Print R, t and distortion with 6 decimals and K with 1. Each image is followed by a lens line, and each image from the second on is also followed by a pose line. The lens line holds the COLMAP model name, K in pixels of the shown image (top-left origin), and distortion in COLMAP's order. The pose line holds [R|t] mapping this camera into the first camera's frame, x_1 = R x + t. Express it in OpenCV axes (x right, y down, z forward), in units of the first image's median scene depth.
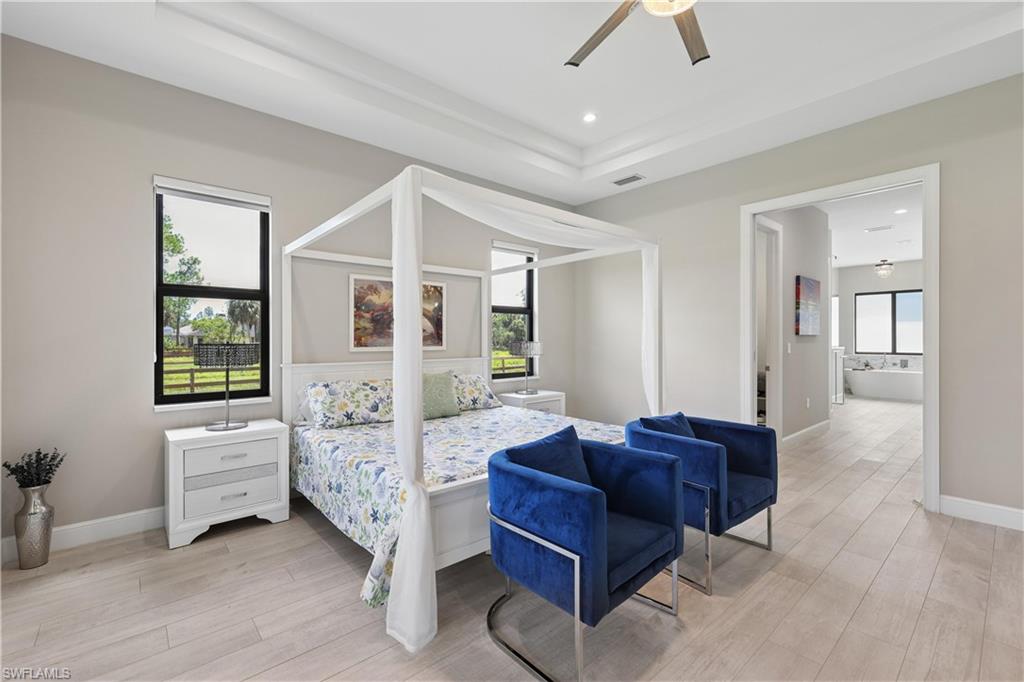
lens RADIAL K [[445.6, 0, 512.0], [0, 445.6, 341.0], [0, 0, 1]] dist [0.002653, 0.000432]
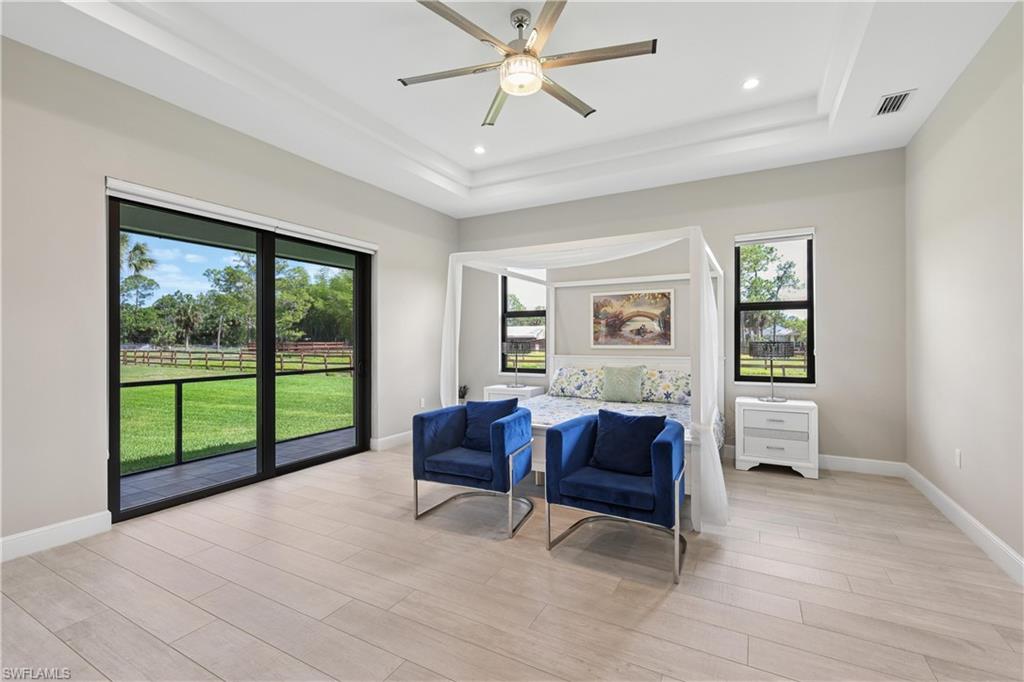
lens RADIAL K [[445.6, 0, 512.0], [0, 445.6, 341.0], [0, 0, 1]] dist [0.002653, 0.000432]
pose [[0.339010, 0.001231, -0.940782, 0.839621], [0.000306, 0.999999, 0.001419, -0.001085], [0.940783, -0.000768, 0.339010, 0.267070]]
